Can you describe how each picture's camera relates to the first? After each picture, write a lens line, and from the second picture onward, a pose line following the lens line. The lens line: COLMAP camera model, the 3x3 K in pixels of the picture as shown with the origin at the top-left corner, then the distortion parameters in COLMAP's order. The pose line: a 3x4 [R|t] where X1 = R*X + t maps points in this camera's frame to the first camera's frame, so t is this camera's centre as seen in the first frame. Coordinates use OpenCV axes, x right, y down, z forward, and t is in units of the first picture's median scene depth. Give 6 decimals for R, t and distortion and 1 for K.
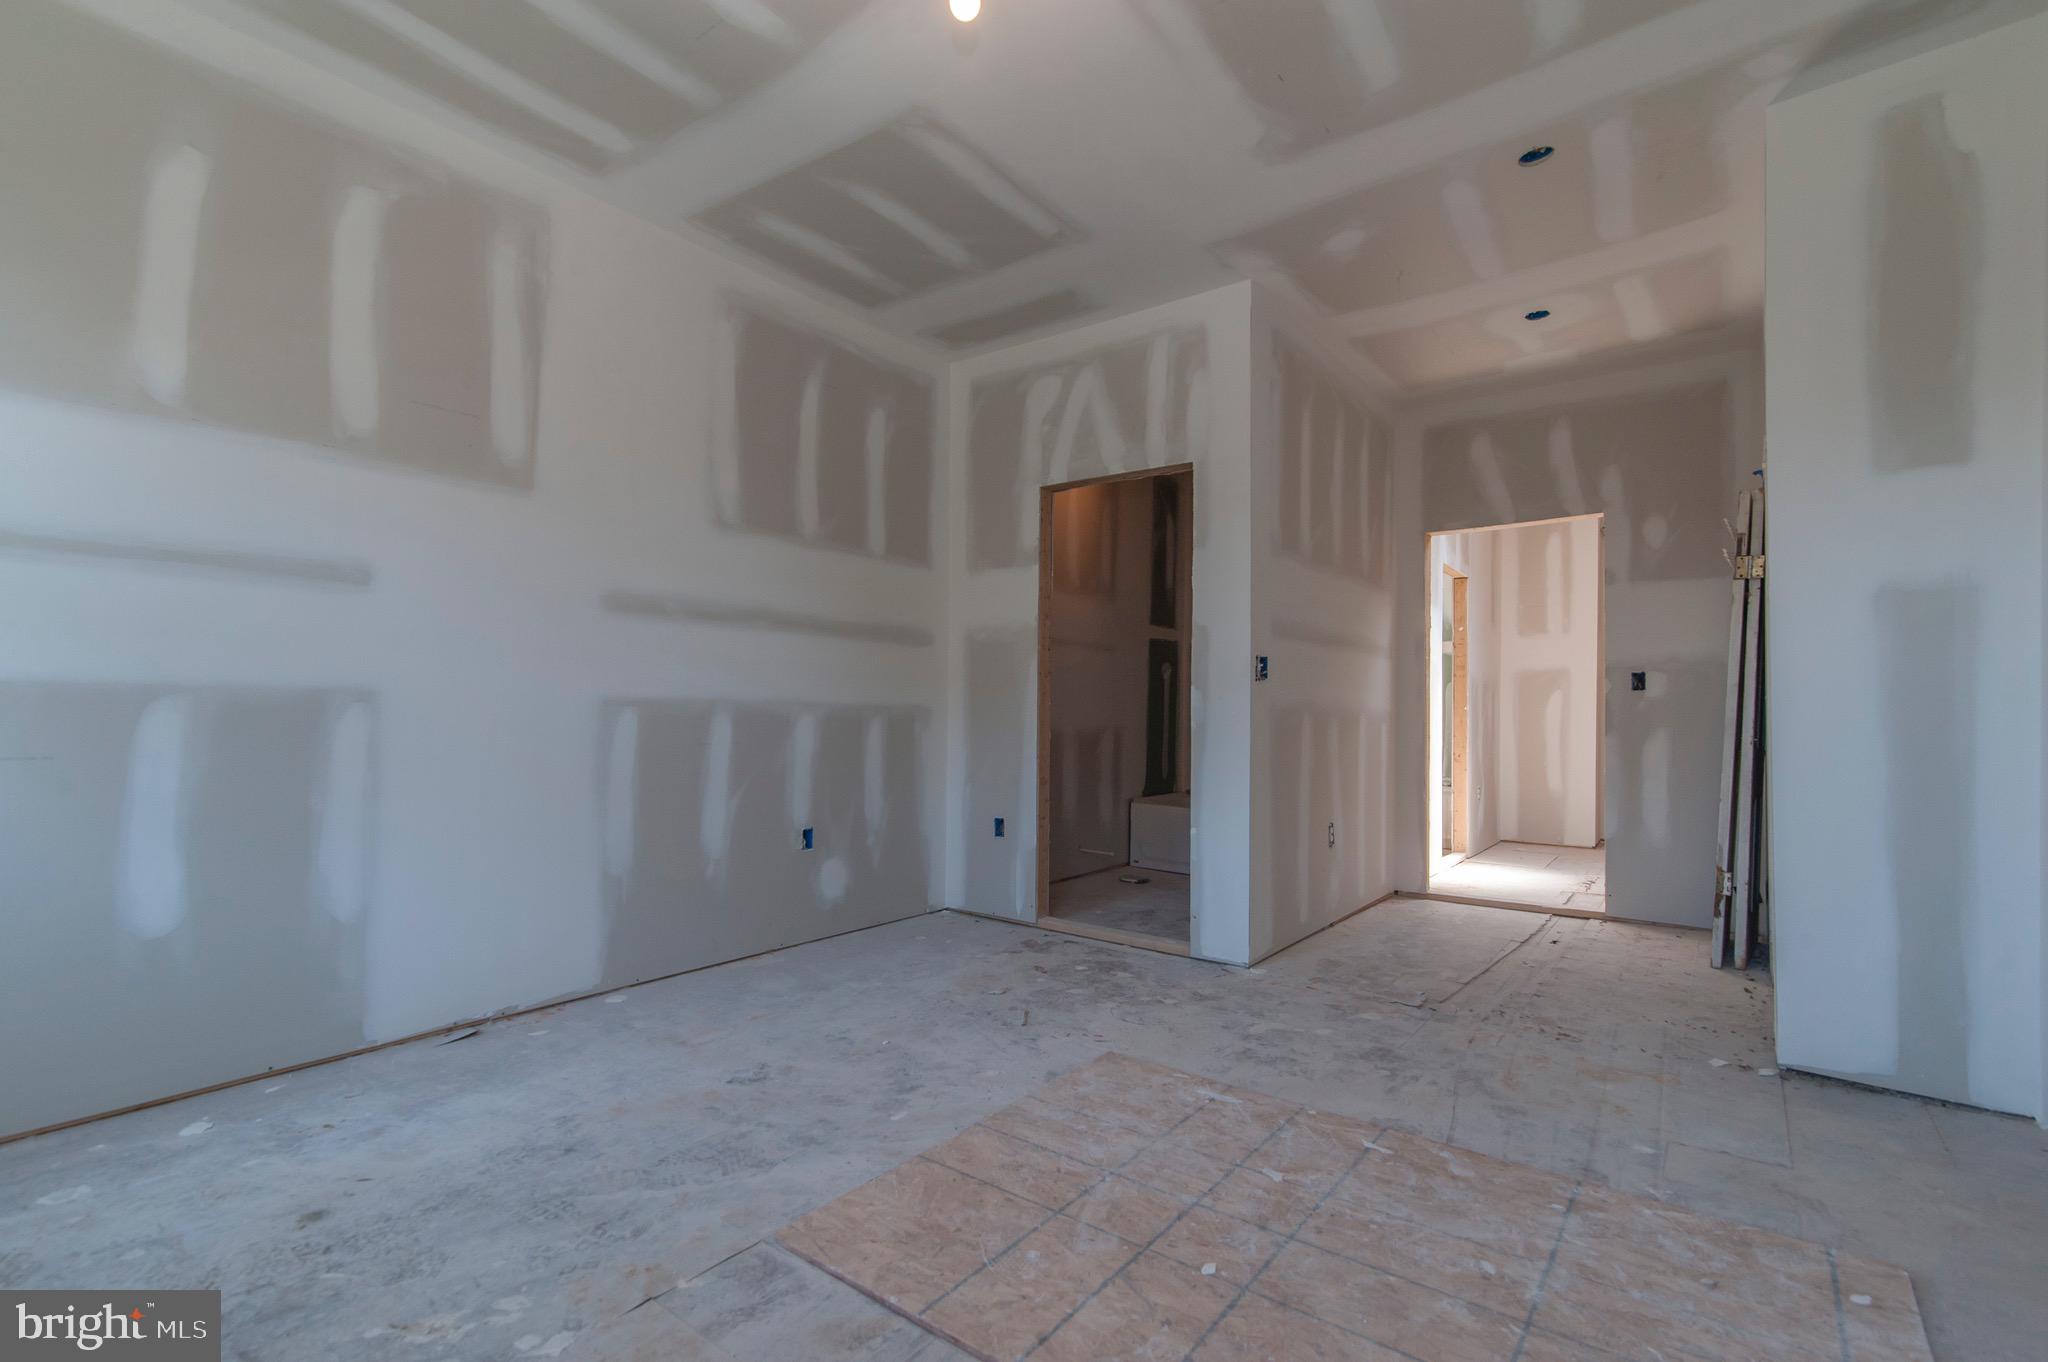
lens RADIAL K [[932.2, 0, 1031.4], [0, 932.2, 693.6], [0, 0, 1]] dist [0.023549, 0.000779]
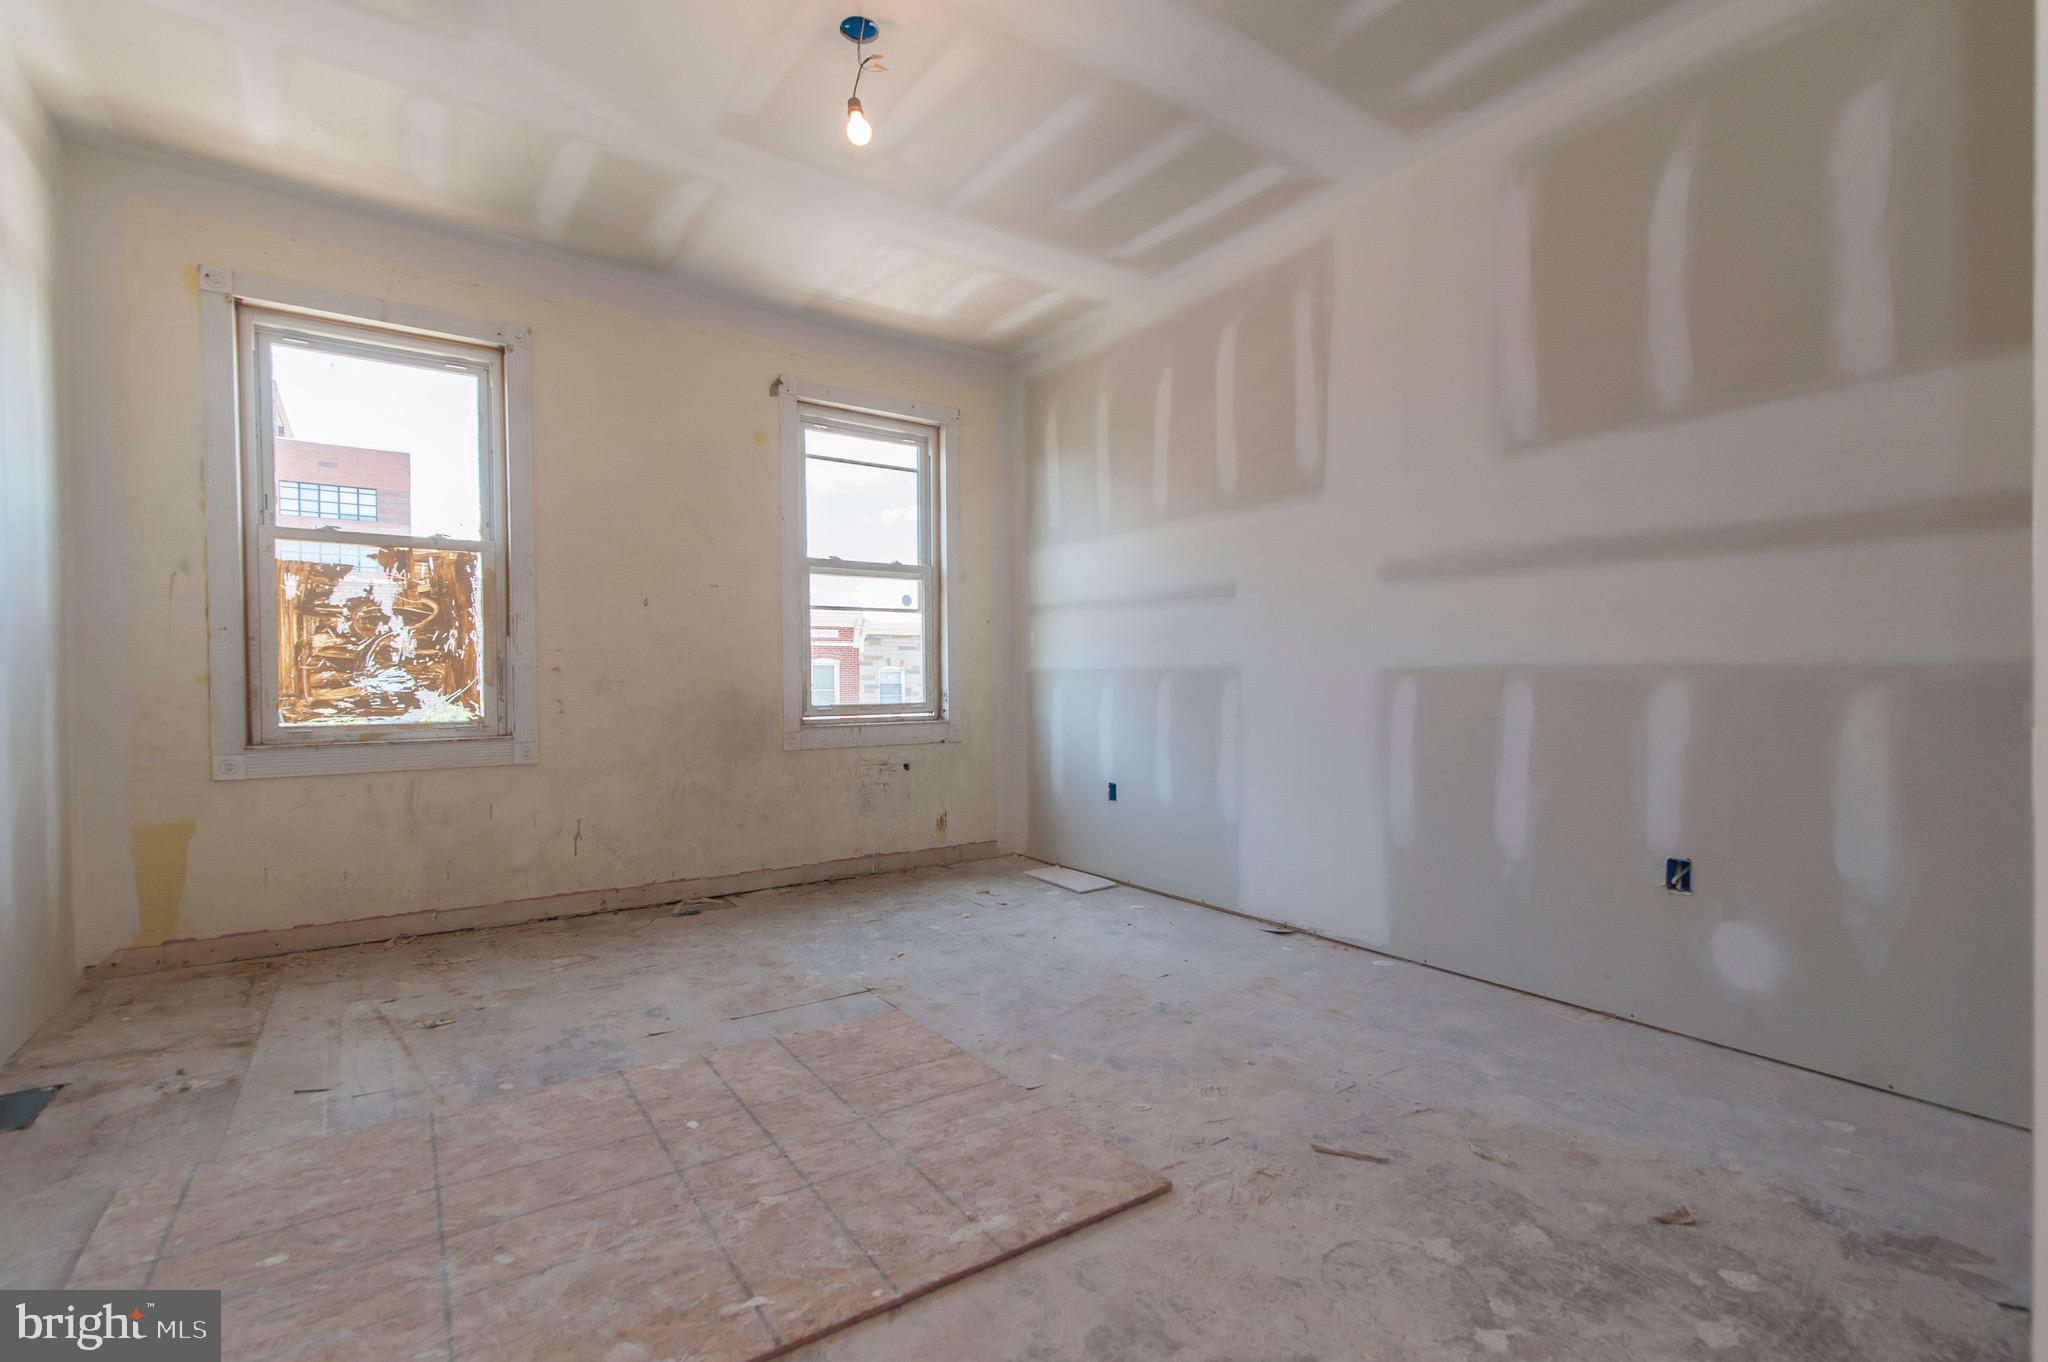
lens RADIAL K [[932.2, 0, 1021.1], [0, 932.2, 691.5], [0, 0, 1]] dist [0.023549, 0.000779]
pose [[-0.323274, 0.000421, -0.946305, 0.732136], [0.020345, 0.999772, -0.006505, 0.033060], [0.946087, -0.021356, -0.323209, 1.091652]]
